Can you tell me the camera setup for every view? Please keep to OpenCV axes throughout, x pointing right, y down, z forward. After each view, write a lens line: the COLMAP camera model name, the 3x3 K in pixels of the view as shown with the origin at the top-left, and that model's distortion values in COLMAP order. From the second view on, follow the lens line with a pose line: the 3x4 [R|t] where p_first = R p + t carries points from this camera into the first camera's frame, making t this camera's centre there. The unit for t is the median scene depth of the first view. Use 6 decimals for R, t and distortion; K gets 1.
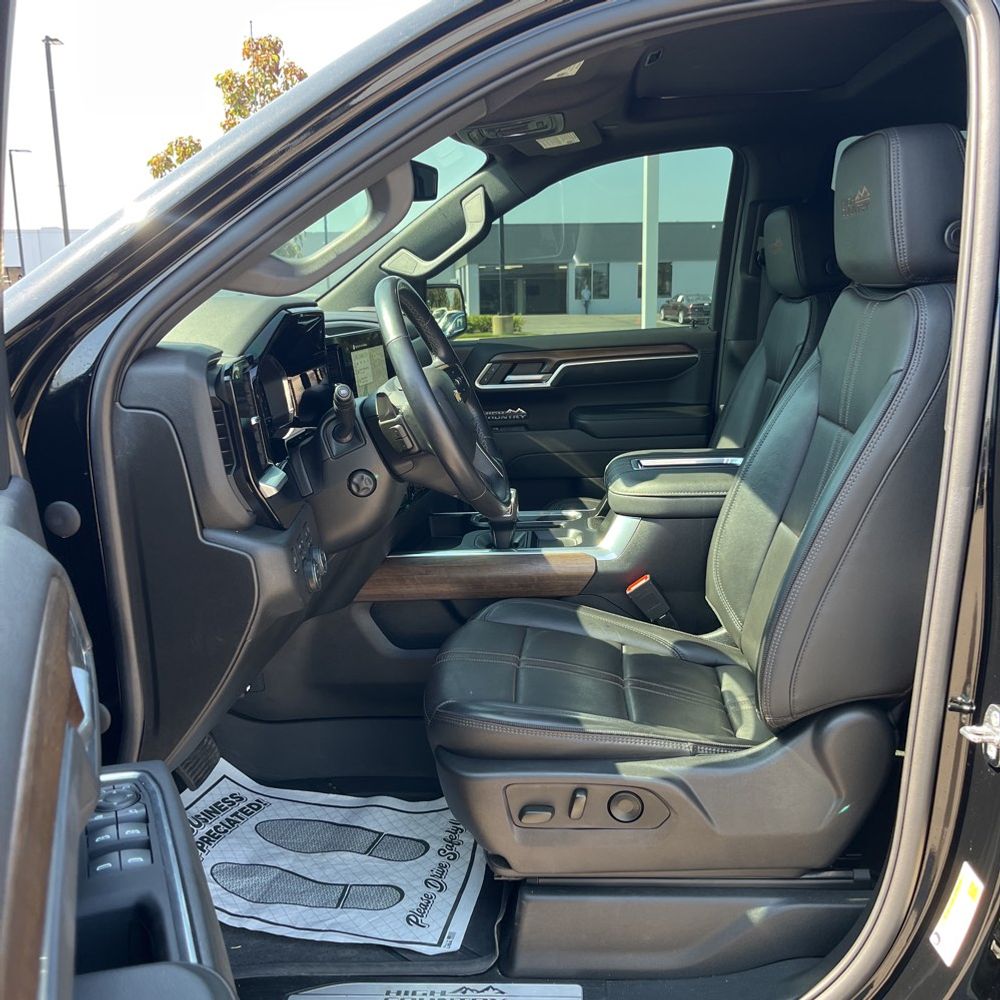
lens RADIAL K [[1004.2, 0, 500.0], [0, 1004.2, 500.0], [0, 0, 1]] dist [0.027006, 0.002995]
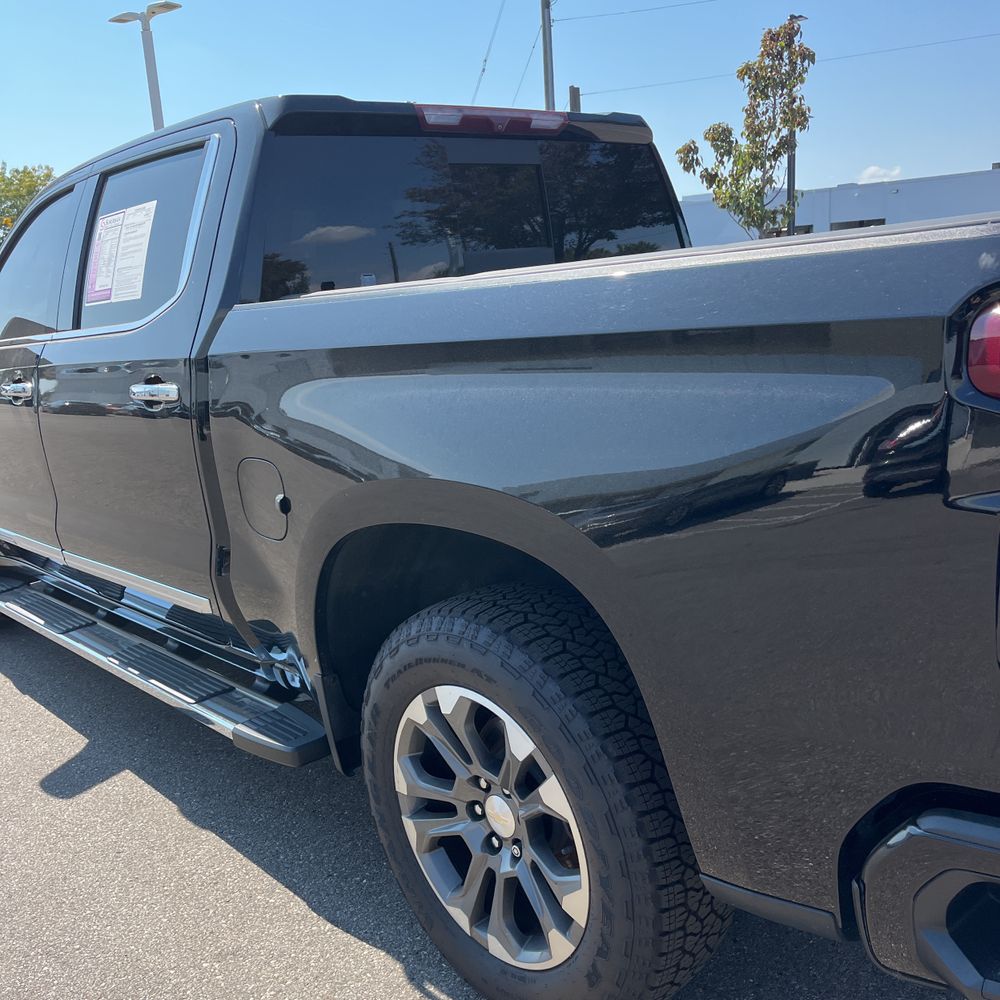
lens RADIAL K [[1016.3, 0, 492.3], [0, 1016.3, 504.2], [0, 0, 1]] dist [0.028408, -0.008125]
pose [[0.716582, 0.121663, -0.686810, 0.387296], [-0.089138, 0.992570, 0.082824, 0.008740], [0.691784, 0.001870, 0.722102, -0.050657]]
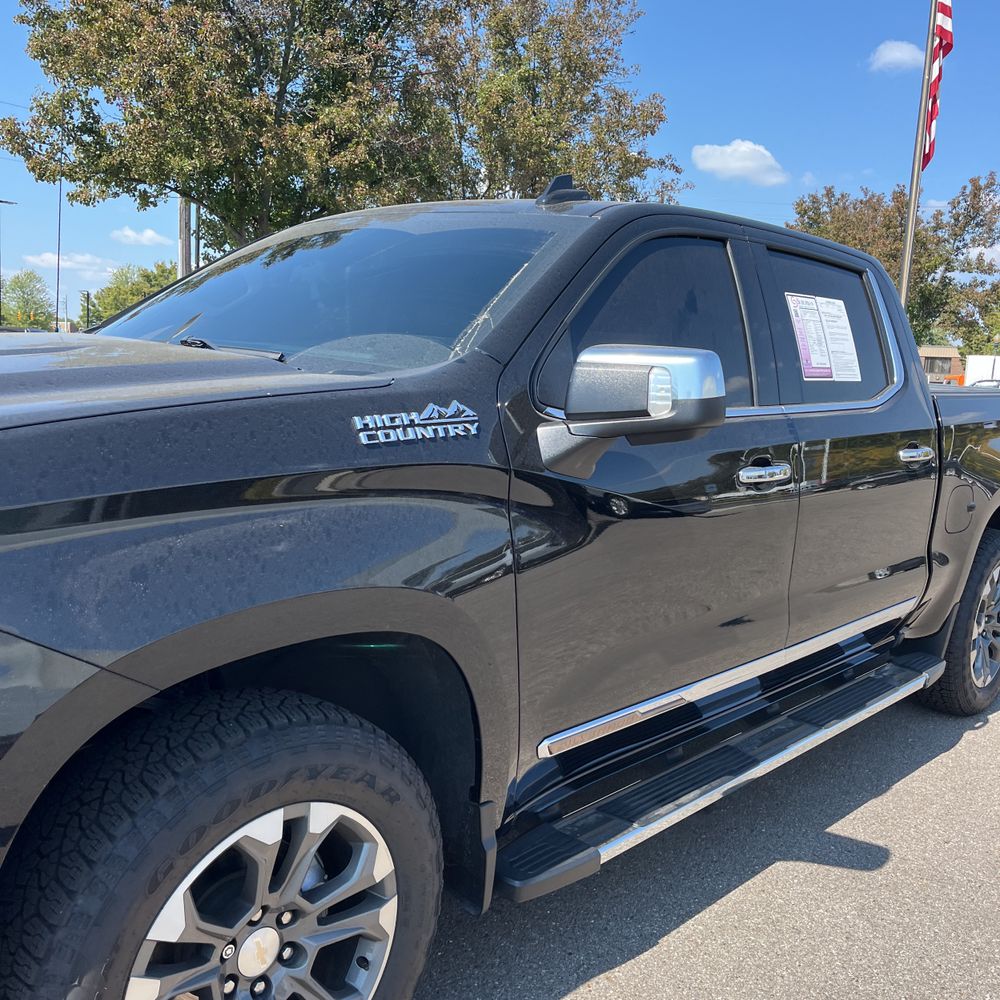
lens RADIAL K [[993.8, 0, 500.0], [0, 993.8, 500.0], [0, 0, 1]] dist [0.086995, -0.120807]
pose [[0.624835, -0.044103, 0.779510, -0.217055], [0.086338, 0.996183, -0.012844, 0.017671], [-0.775968, 0.075327, 0.626258, -0.027044]]
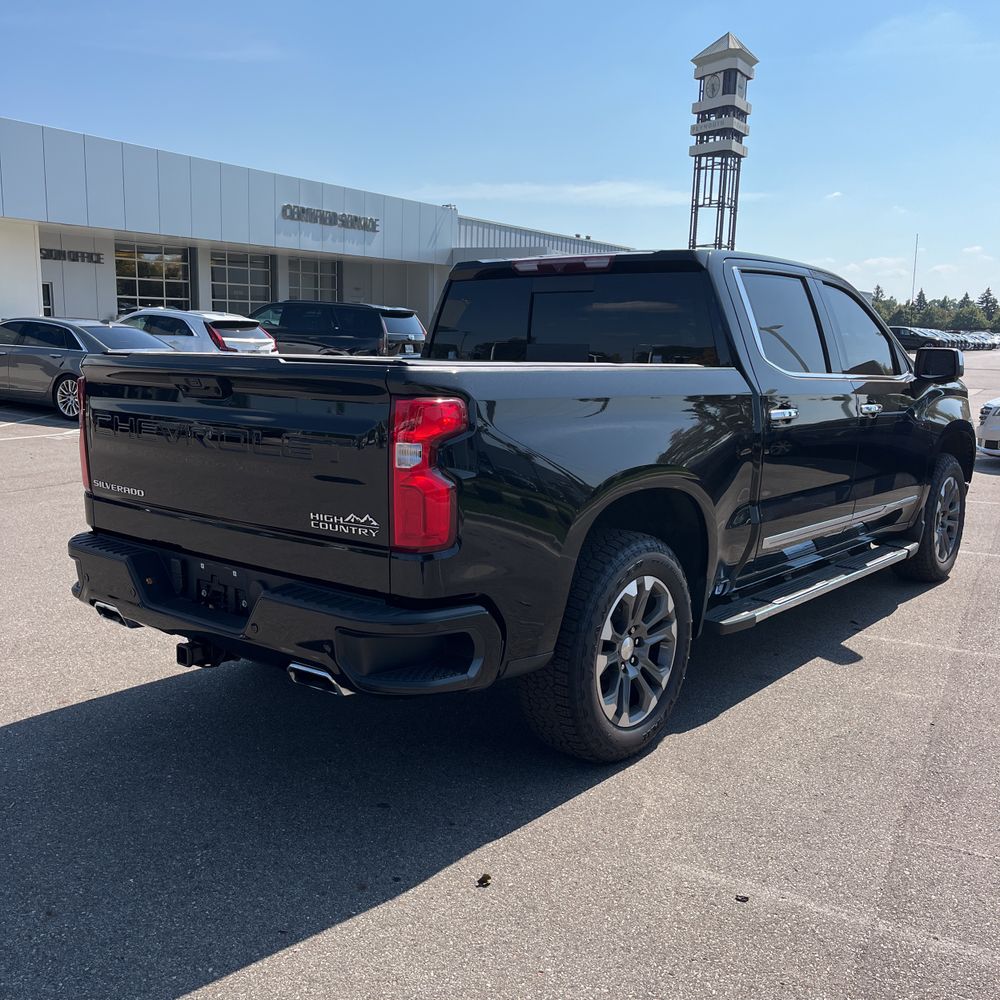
lens RADIAL K [[1018.0, 0, 483.4], [0, 1018.0, 500.7], [0, 0, 1]] dist [0.033092, -0.021657]
pose [[-0.587383, 0.146009, -0.796029, 0.588186], [-0.170563, 0.939166, 0.298120, -0.107097], [0.791132, 0.310884, -0.526746, 0.410335]]
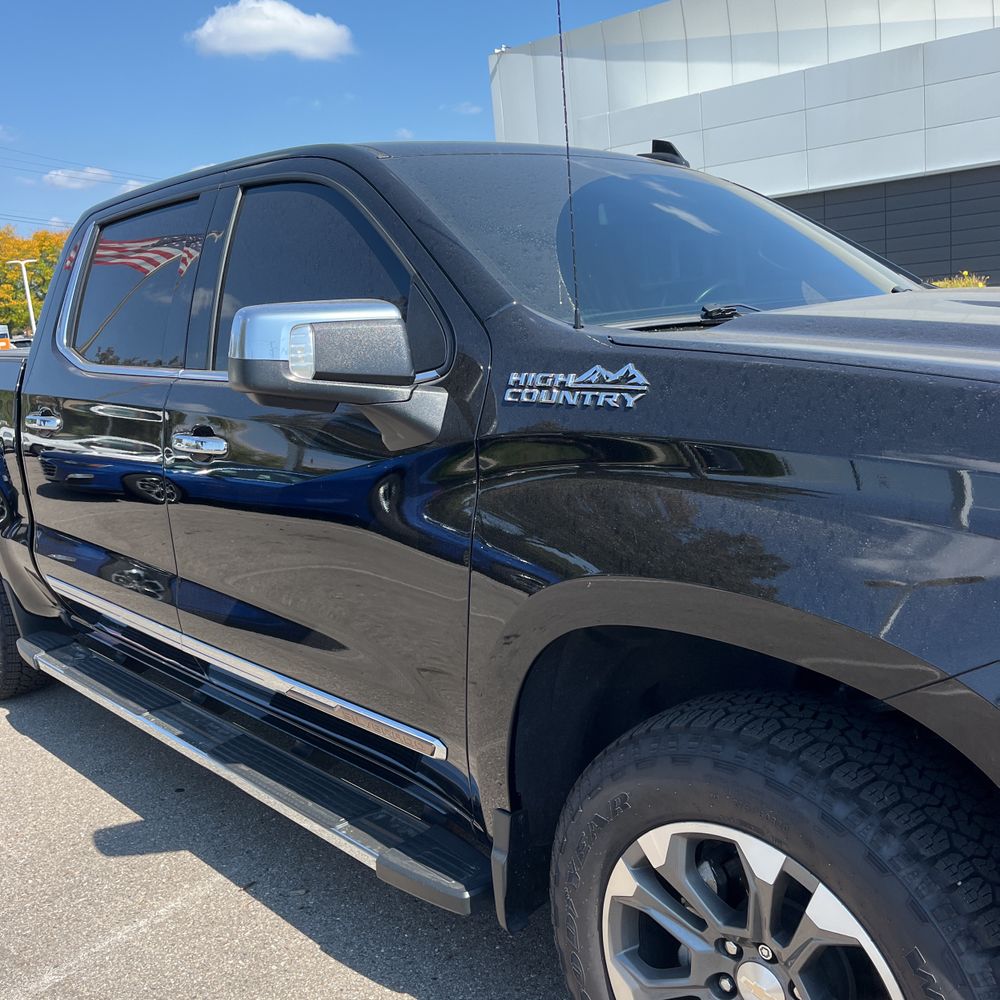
lens RADIAL K [[1016.3, 0, 492.3], [0, 1016.3, 504.2], [0, 0, 1]] dist [0.028408, -0.008125]
pose [[-0.724948, -0.047189, 0.687185, -0.174731], [0.230910, 0.923272, 0.307001, -0.075691], [-0.648946, 0.381238, -0.658428, 0.400473]]
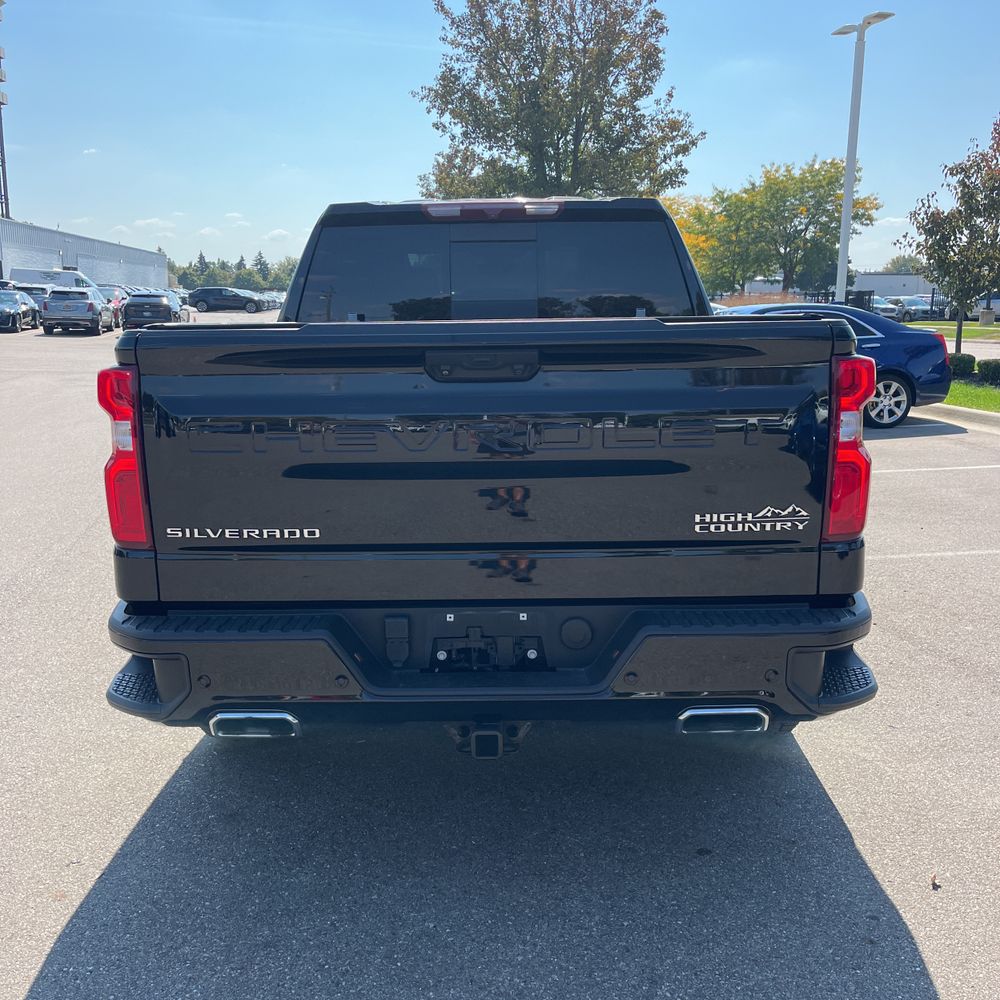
lens RADIAL K [[1016.3, 0, 492.3], [0, 1016.3, 504.2], [0, 0, 1]] dist [0.028408, -0.008125]
pose [[0.048950, 0.221080, -0.974027, 0.606753], [-0.202469, 0.957145, 0.207073, -0.046656], [0.978065, 0.187074, 0.091614, 0.142256]]
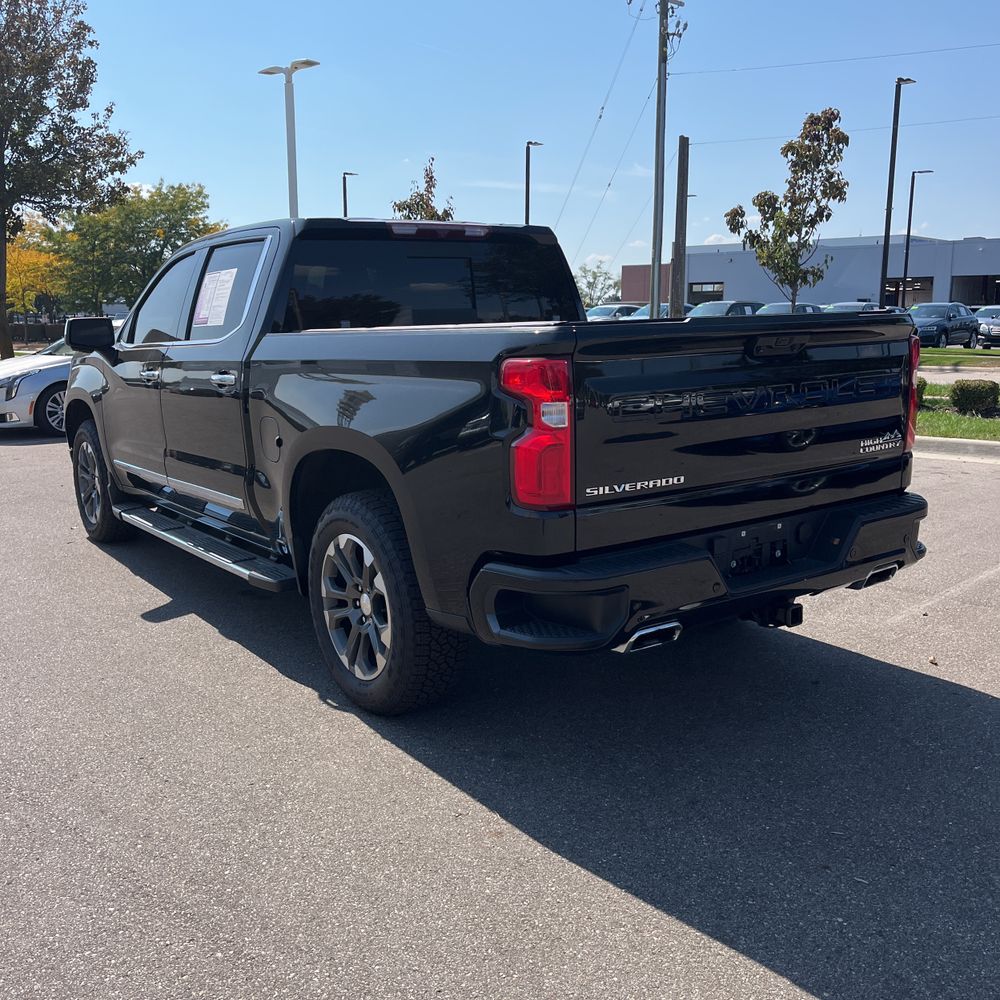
lens RADIAL K [[1016.3, 0, 492.3], [0, 1016.3, 504.2], [0, 0, 1]] dist [0.028408, -0.008125]
pose [[0.628125, 0.157848, -0.761934, 0.574418], [-0.162206, 0.984258, 0.070187, 0.013115], [0.761018, 0.079504, 0.643841, -0.119600]]
